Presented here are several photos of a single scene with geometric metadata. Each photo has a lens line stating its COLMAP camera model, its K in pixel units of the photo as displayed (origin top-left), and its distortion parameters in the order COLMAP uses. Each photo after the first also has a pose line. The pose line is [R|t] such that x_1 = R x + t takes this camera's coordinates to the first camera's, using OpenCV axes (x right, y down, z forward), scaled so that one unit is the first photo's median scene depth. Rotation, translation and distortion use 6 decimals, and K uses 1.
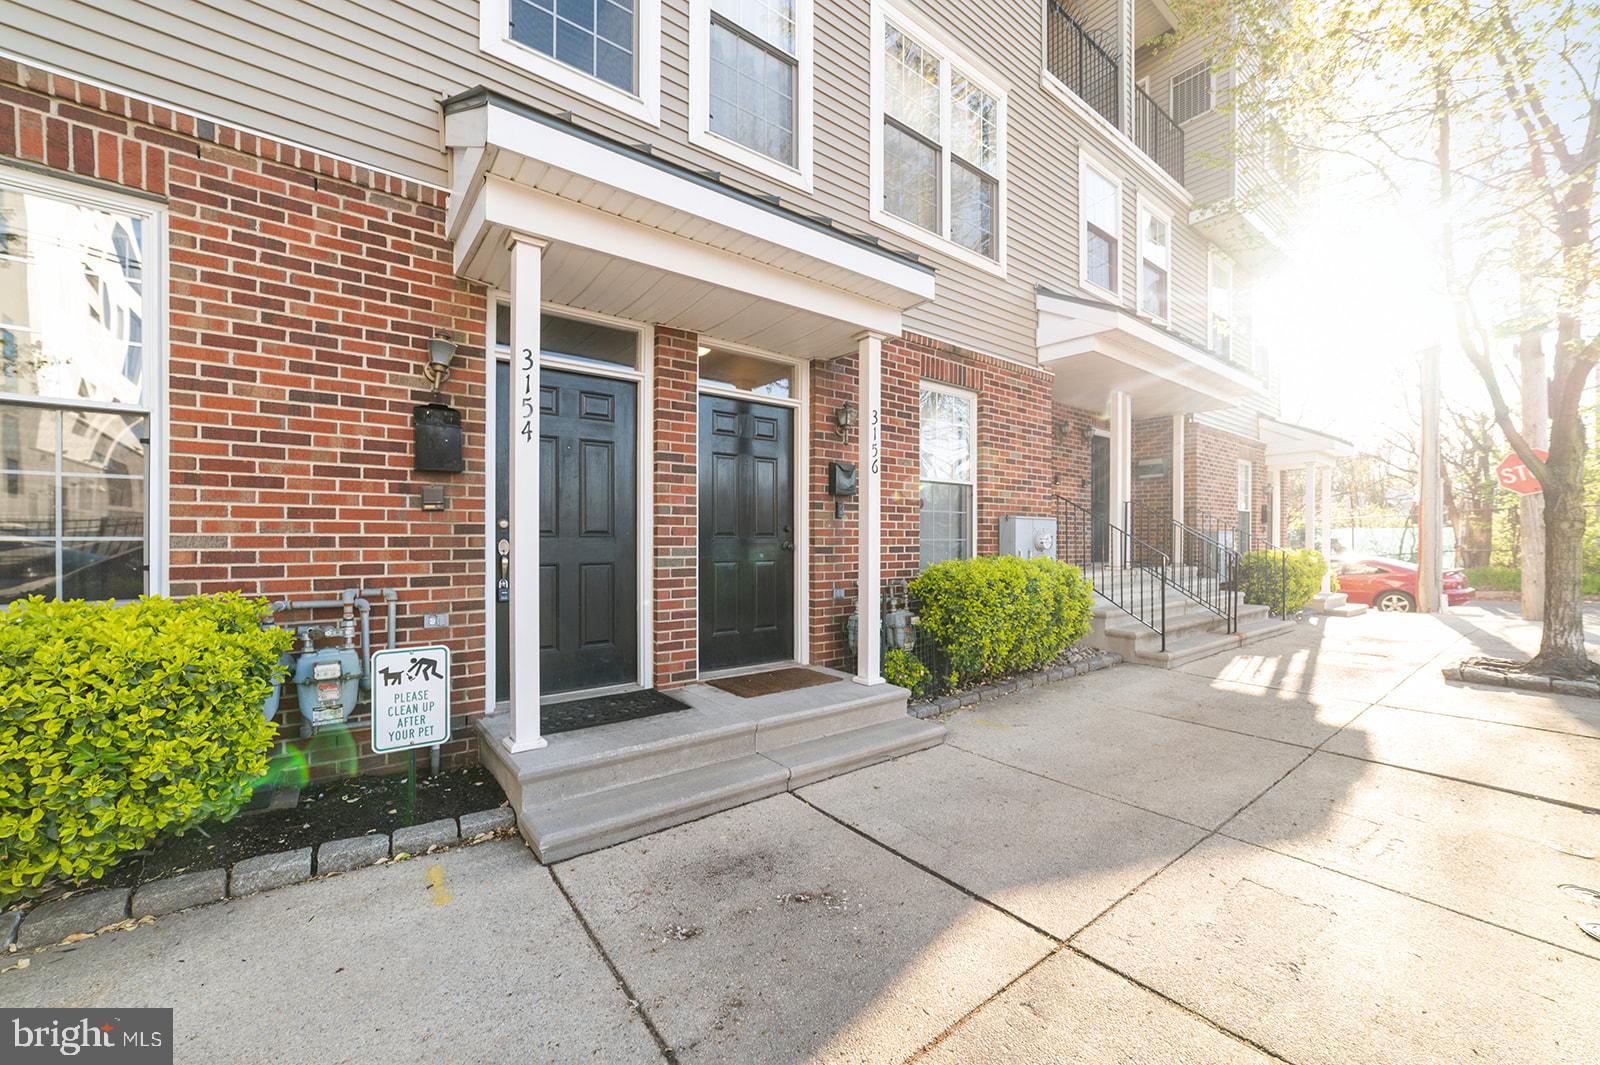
lens RADIAL K [[616.7, 0, 789.8], [0, 616.7, 551.5], [0, 0, 1]] dist [-0.022413, 0.007912]
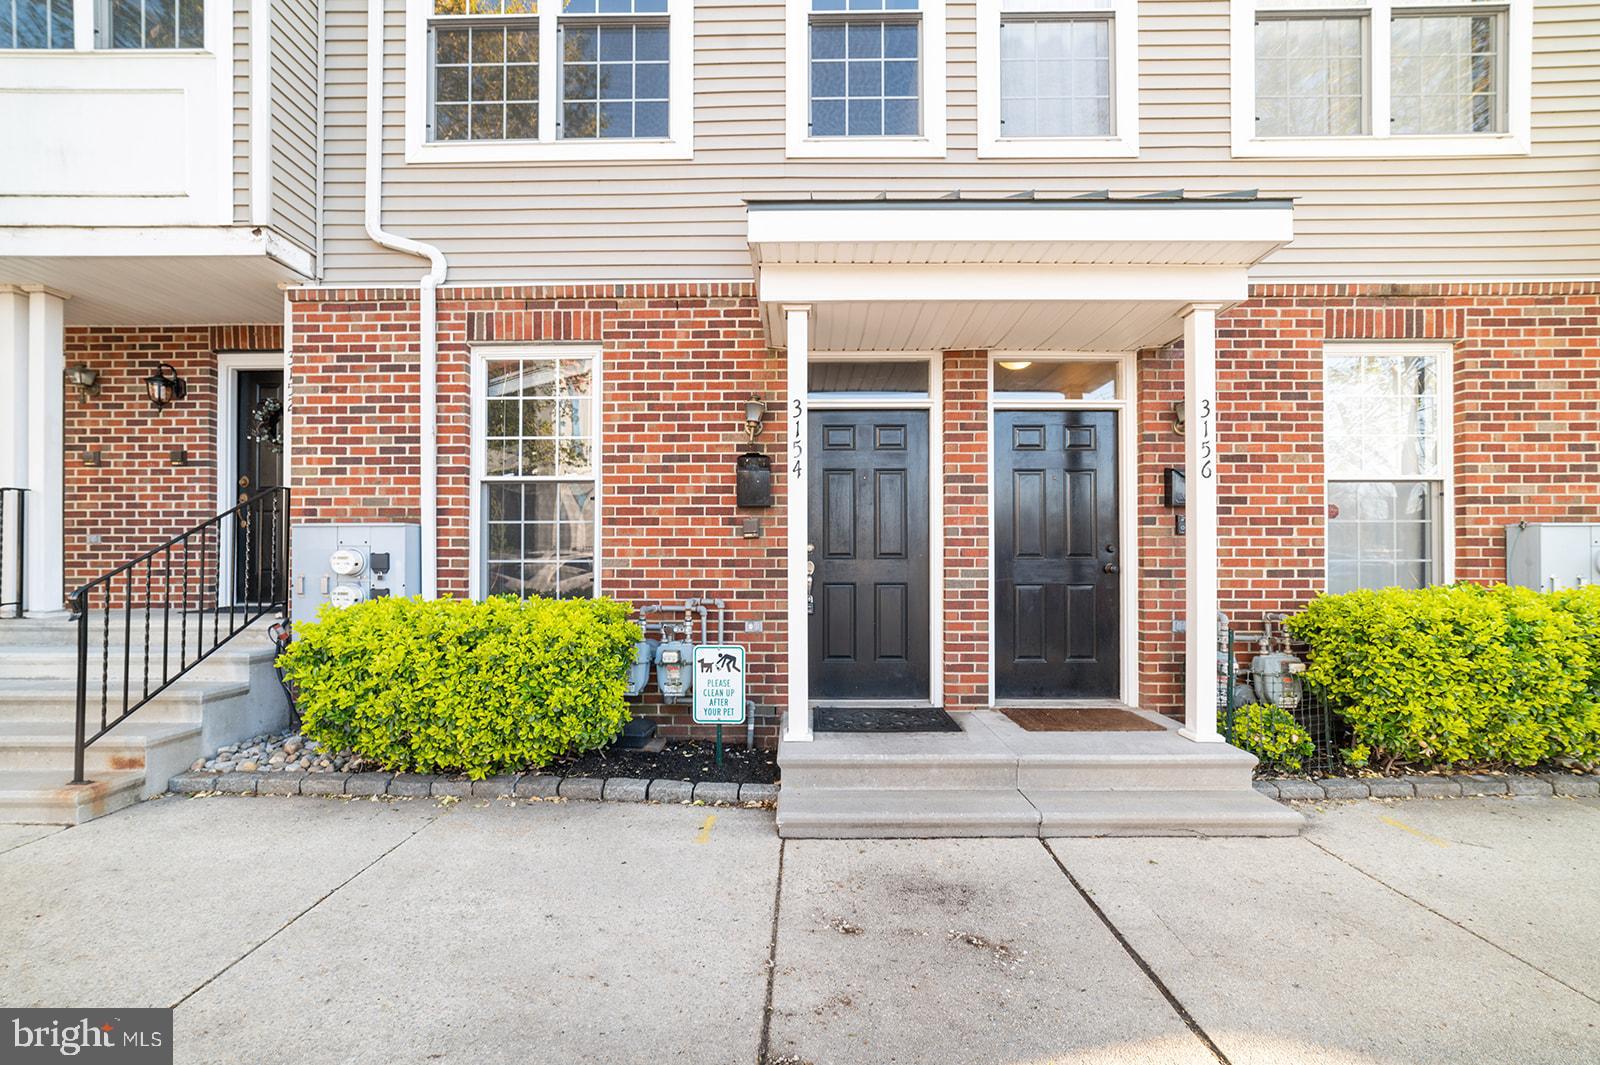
lens RADIAL K [[616.7, 0, 791.5], [0, 616.7, 567.5], [0, 0, 1]] dist [-0.022413, 0.007912]
pose [[0.789313, 0.004130, -0.613977, 0.267740], [-0.010015, 0.999931, -0.006149, -0.000027], [0.613909, 0.011003, 0.789300, 0.057572]]
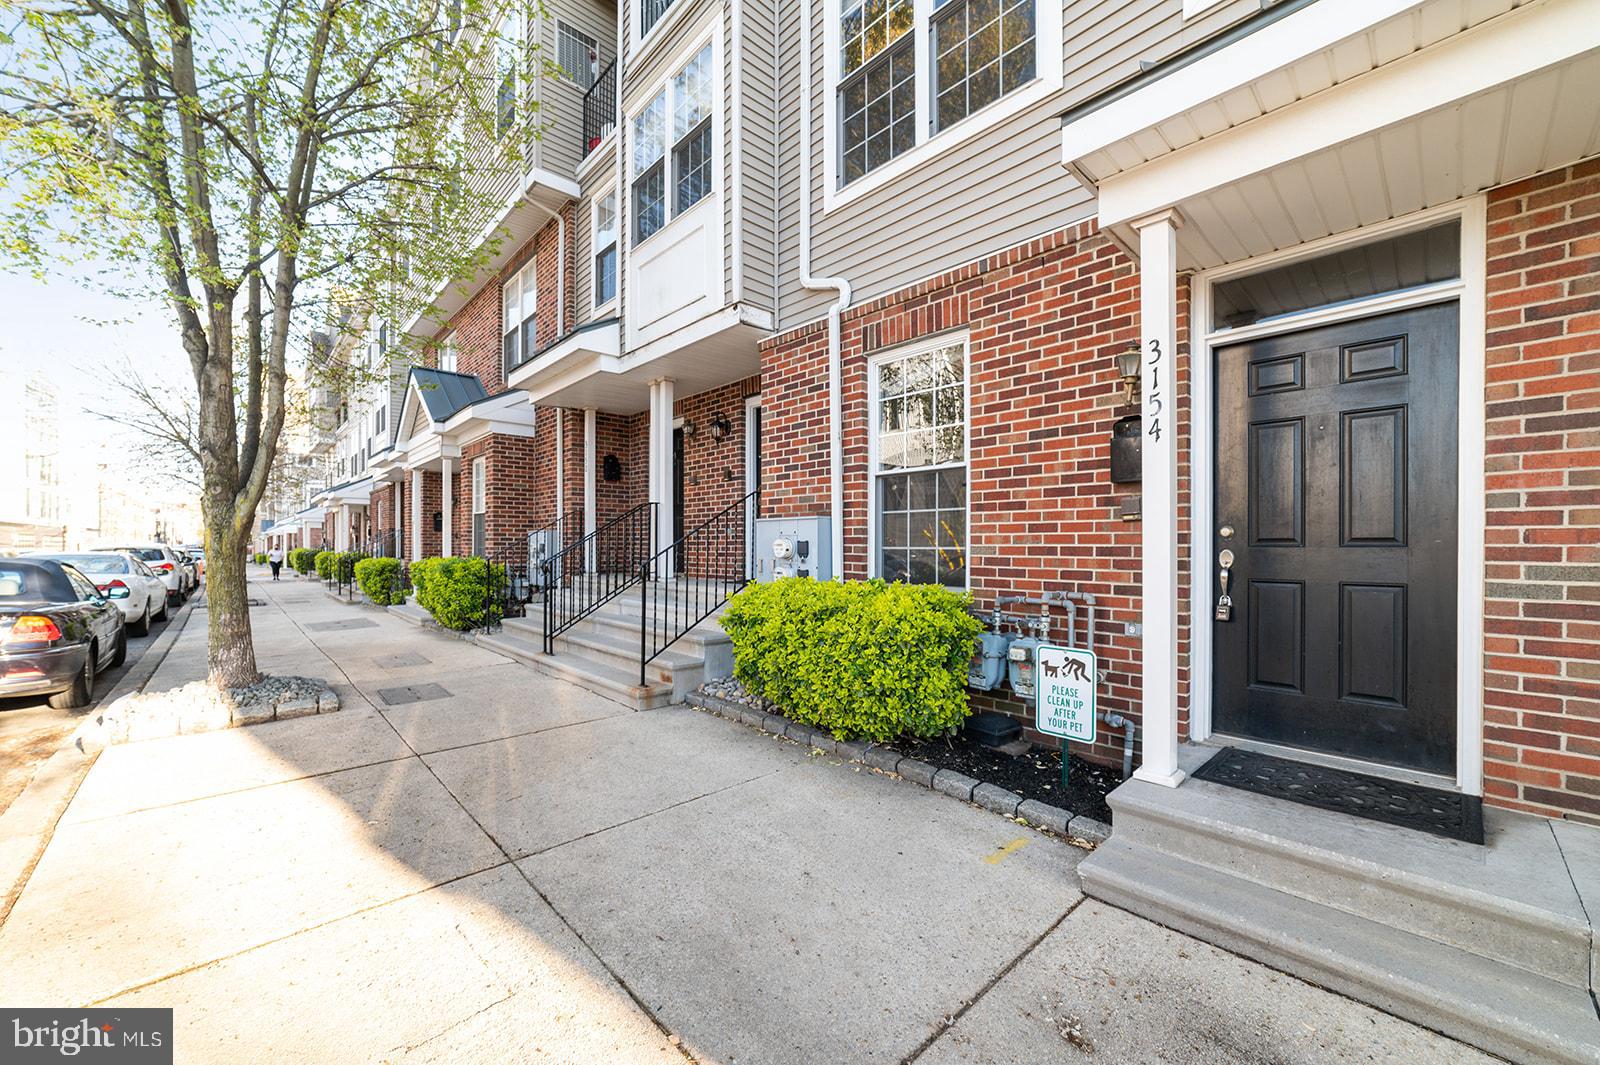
lens RADIAL K [[616.7, 0, 799.6], [0, 616.7, 556.2], [0, 0, 1]] dist [-0.022413, 0.007912]
pose [[0.111756, 0.014103, -0.993636, 0.381731], [-0.021202, 0.999706, 0.011804, -0.008854], [0.993510, 0.019748, 0.112022, 0.351545]]
